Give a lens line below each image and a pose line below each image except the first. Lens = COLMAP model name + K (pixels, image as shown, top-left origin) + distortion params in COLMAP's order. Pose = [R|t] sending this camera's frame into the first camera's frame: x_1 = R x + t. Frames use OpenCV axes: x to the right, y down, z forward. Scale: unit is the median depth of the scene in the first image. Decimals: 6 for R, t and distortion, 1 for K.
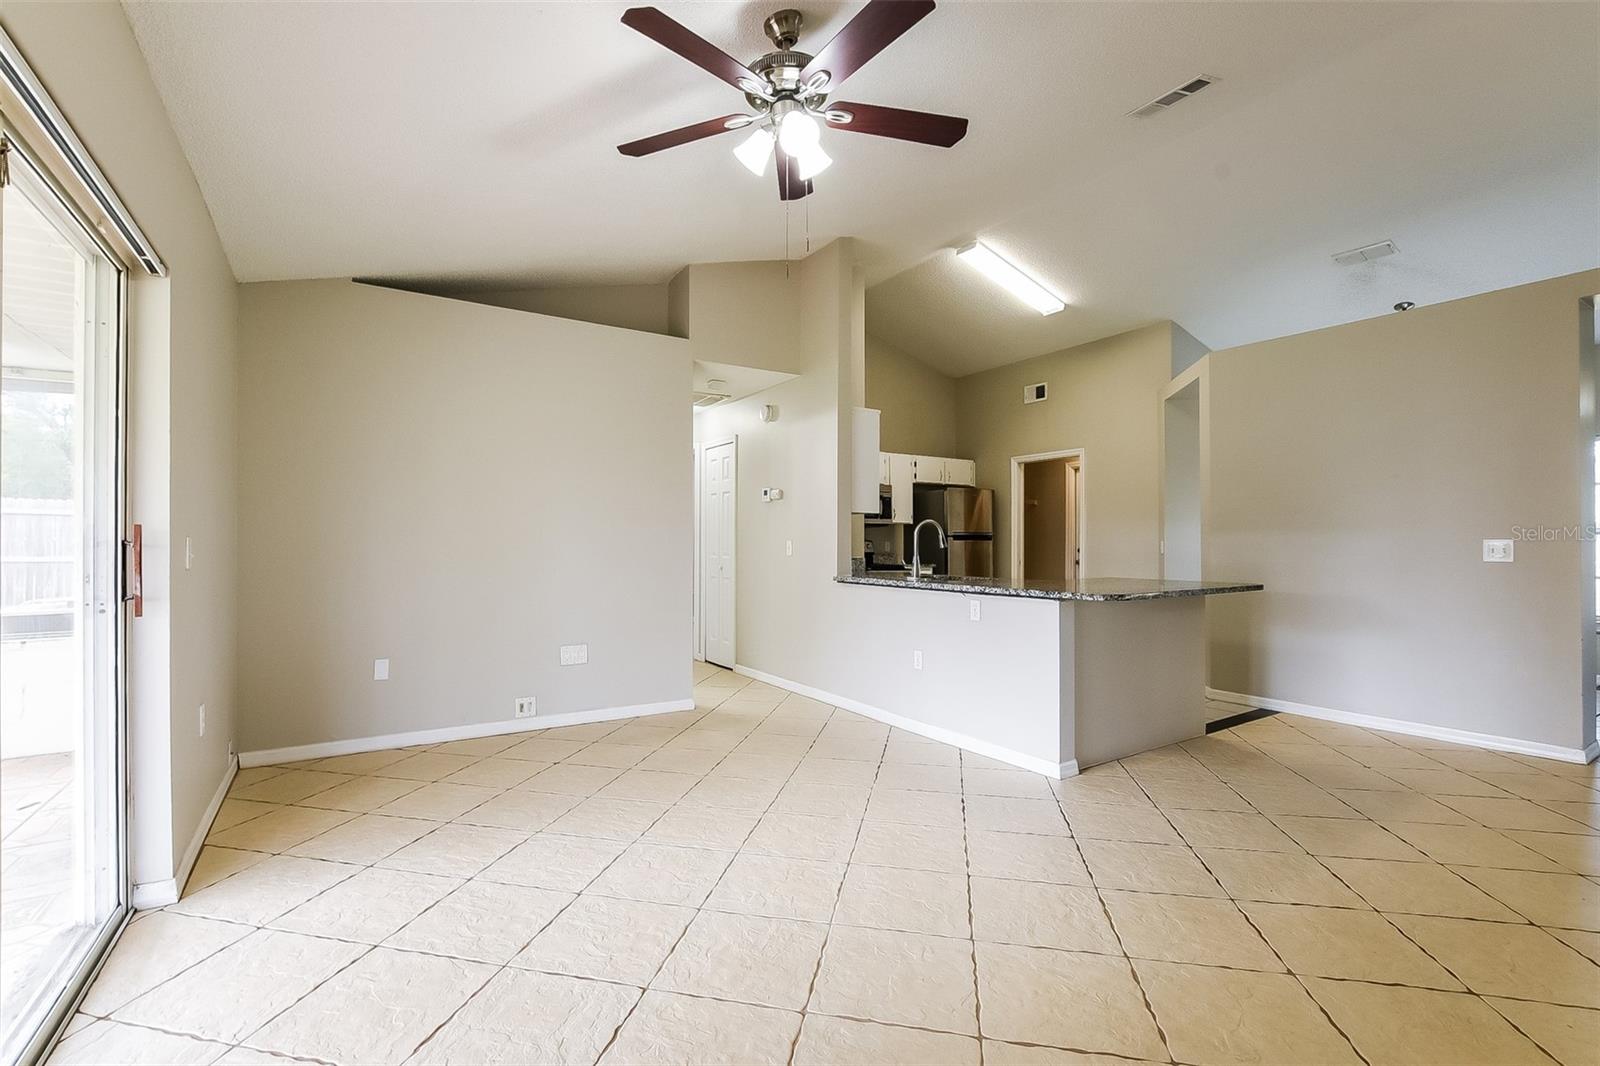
lens RADIAL K [[680.3, 0, 828.2], [0, 680.3, 538.5], [0, 0, 1]] dist [-0.009998, 0.000311]
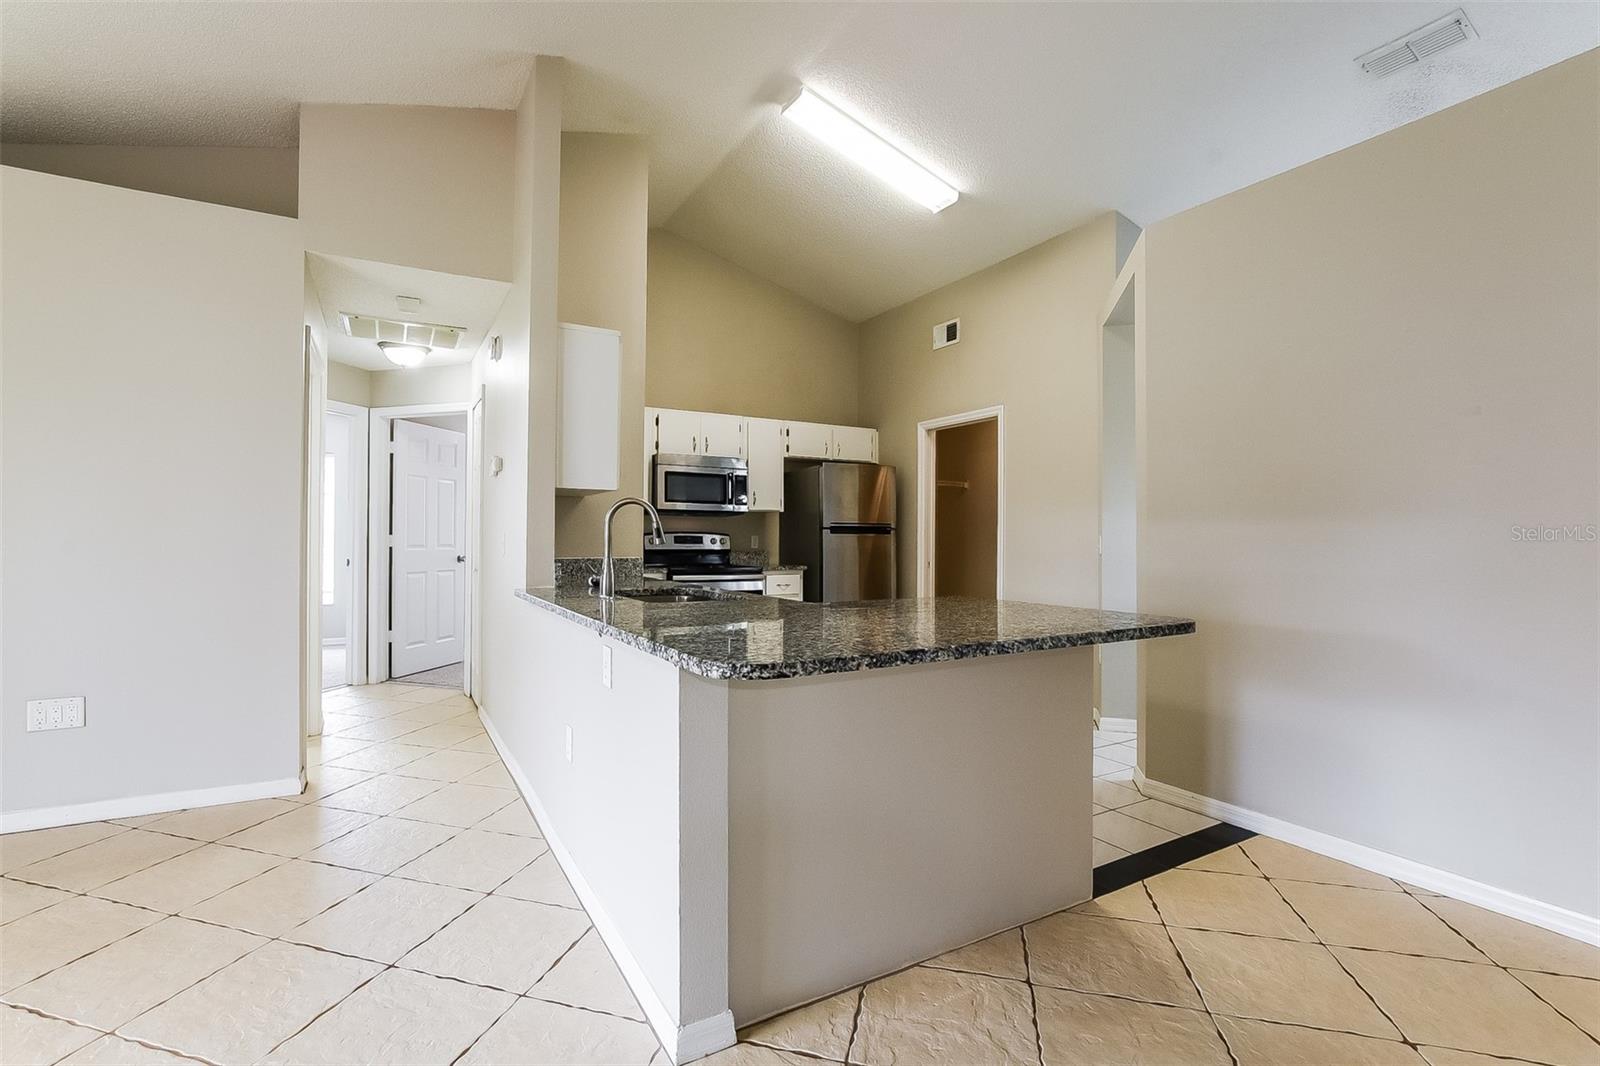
lens RADIAL K [[717.9, 0, 776.3], [0, 717.9, 531.8], [0, 0, 1]] dist [-0.025169, 0.008099]
pose [[0.997572, 0.005243, -0.069438, 0.213847], [-0.005357, 0.999985, -0.001454, 0.001800], [0.069429, 0.001822, 0.997585, 0.262014]]
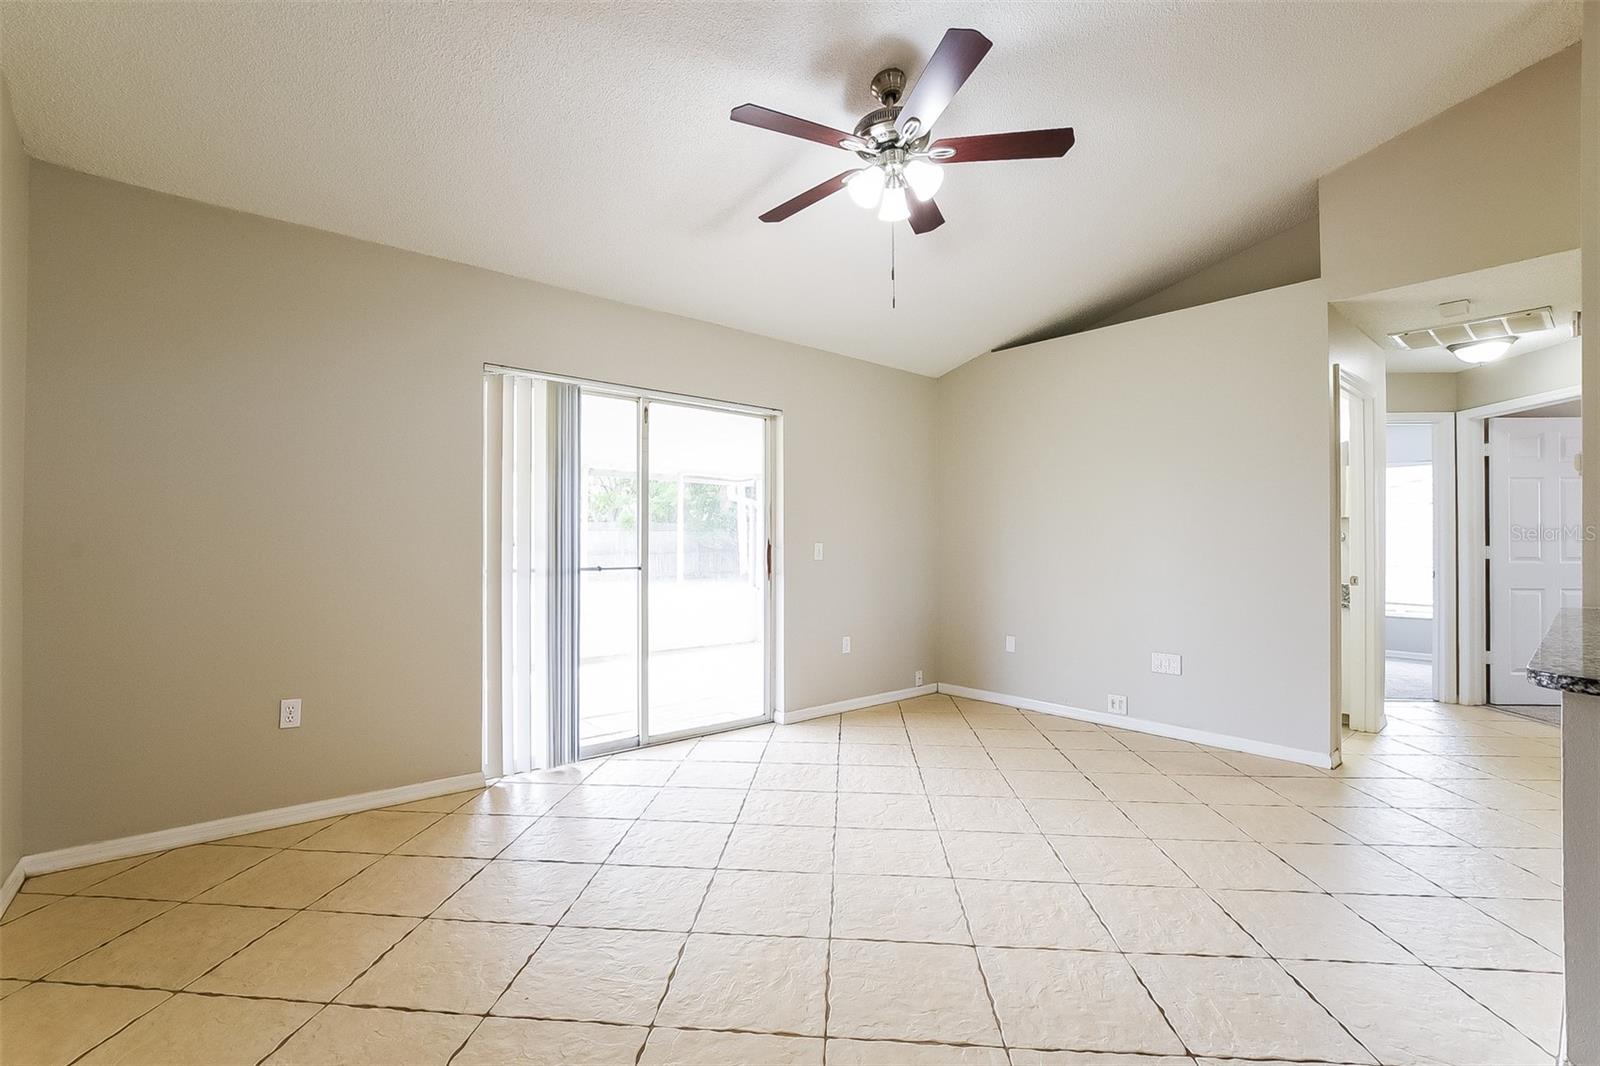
lens RADIAL K [[717.9, 0, 776.3], [0, 717.9, 531.8], [0, 0, 1]] dist [-0.025169, 0.008099]
pose [[0.120348, -0.018395, -0.992561, 0.363059], [0.005439, 0.999826, -0.017870, 0.000824], [0.992717, -0.003247, 0.120427, 0.219139]]
